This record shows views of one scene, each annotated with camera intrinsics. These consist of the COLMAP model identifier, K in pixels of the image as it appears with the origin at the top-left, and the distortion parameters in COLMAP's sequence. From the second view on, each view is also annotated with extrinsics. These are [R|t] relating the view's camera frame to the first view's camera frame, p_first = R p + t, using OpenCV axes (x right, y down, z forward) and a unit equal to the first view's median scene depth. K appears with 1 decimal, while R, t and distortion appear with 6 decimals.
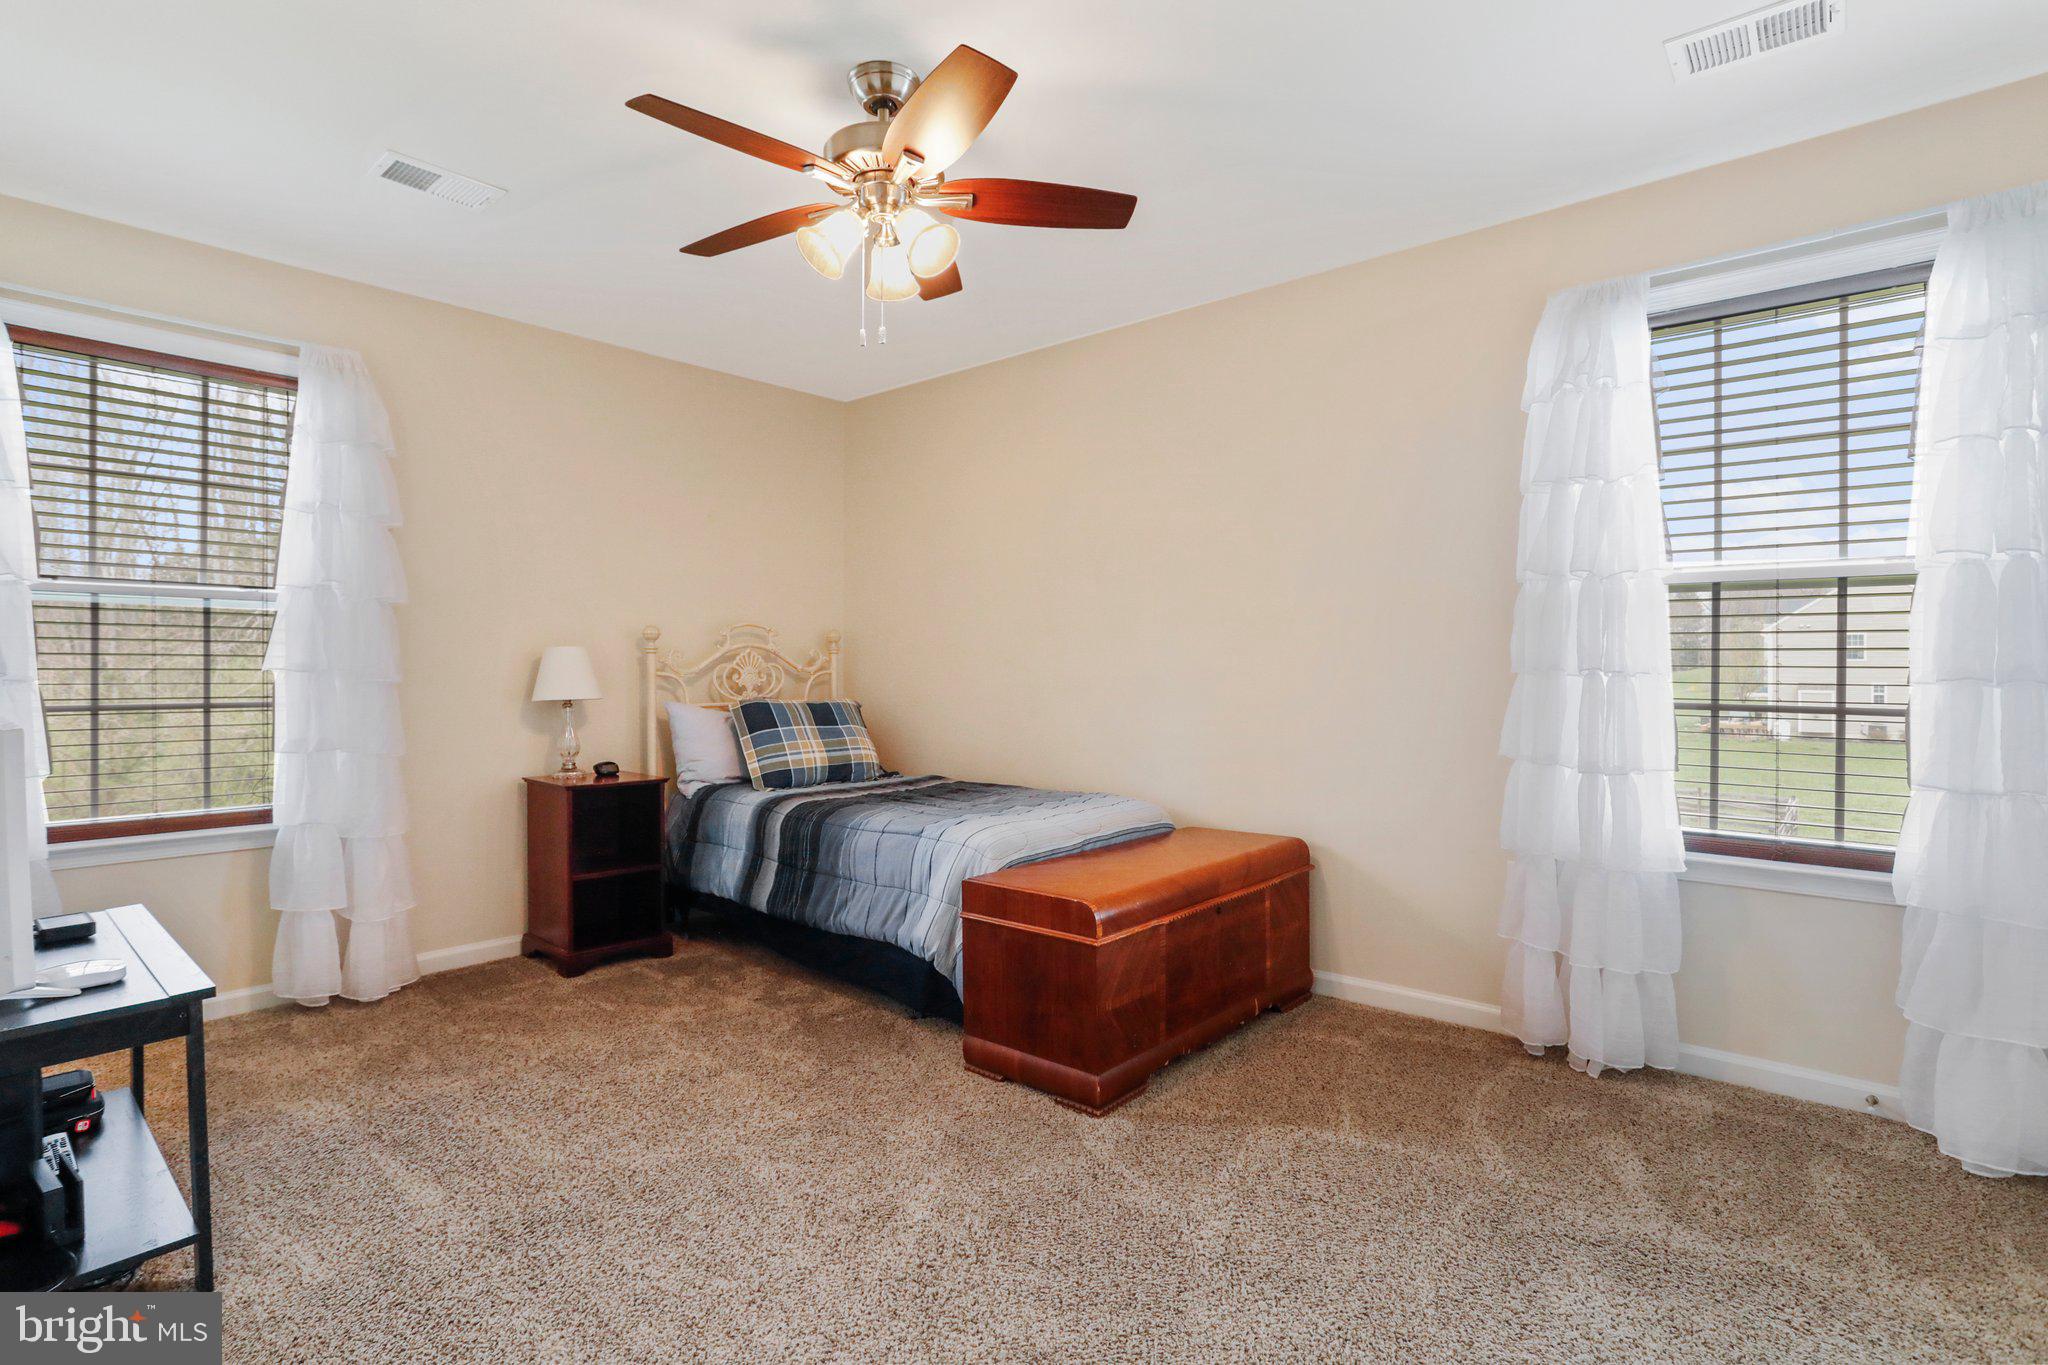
lens RADIAL K [[1015.9, 0, 1027.9], [0, 1015.9, 674.1], [0, 0, 1]] dist [-0.005128, 0.001263]
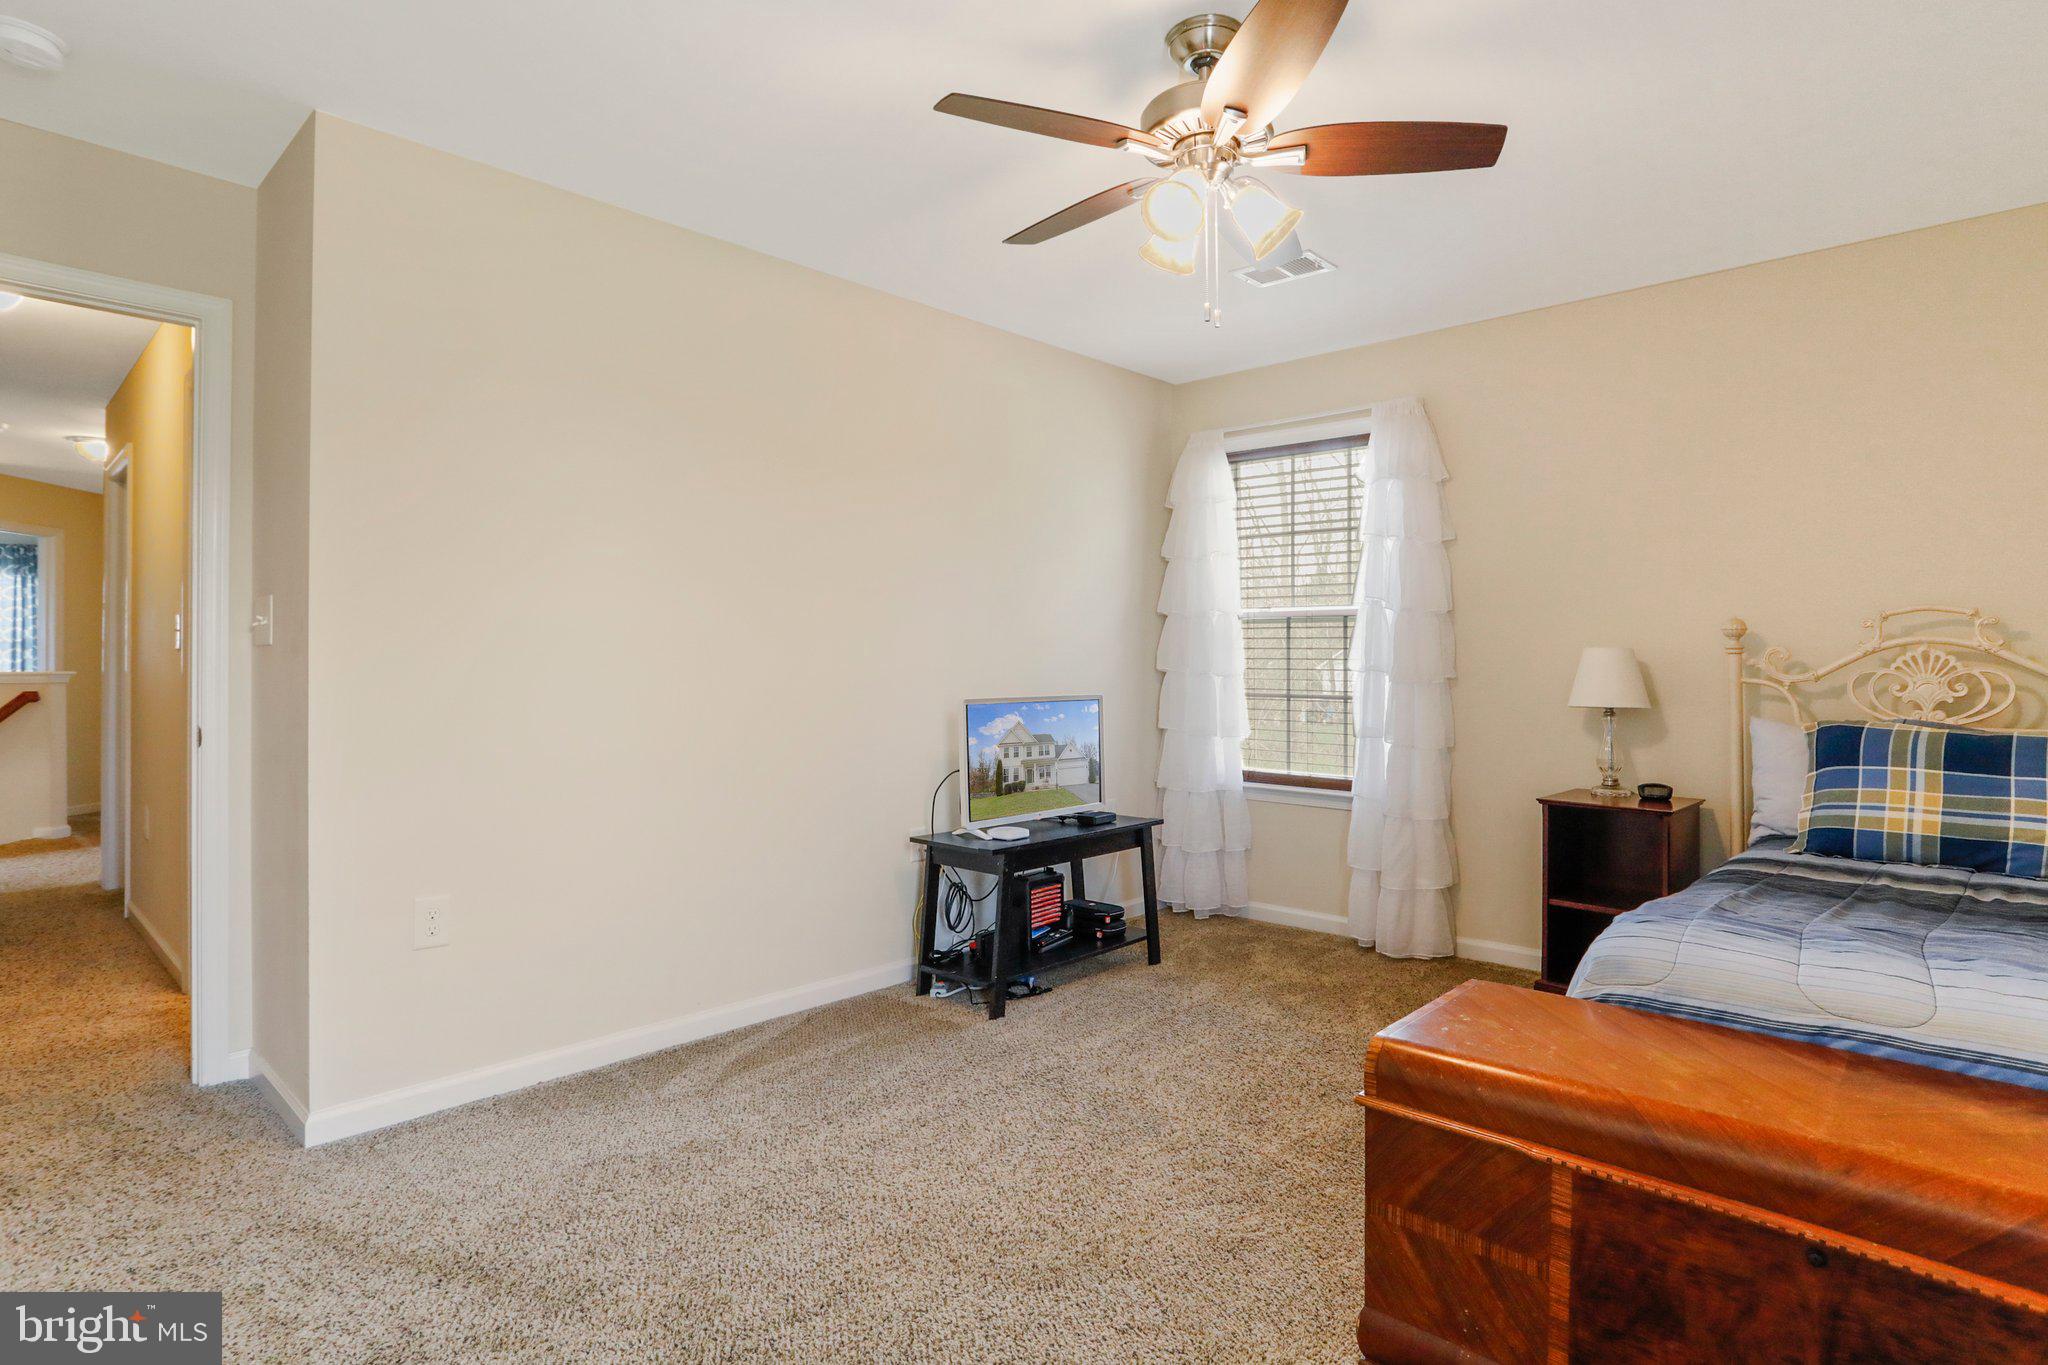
lens RADIAL K [[1049.8, 0, 1033.0], [0, 1049.8, 678.6], [0, 0, 1]] dist [-0.000433, 0.000372]
pose [[-0.029181, 0.010589, -0.999518, 0.578267], [-0.015398, 0.999820, 0.011042, -0.002059], [0.999456, 0.015712, -0.029013, 0.644810]]
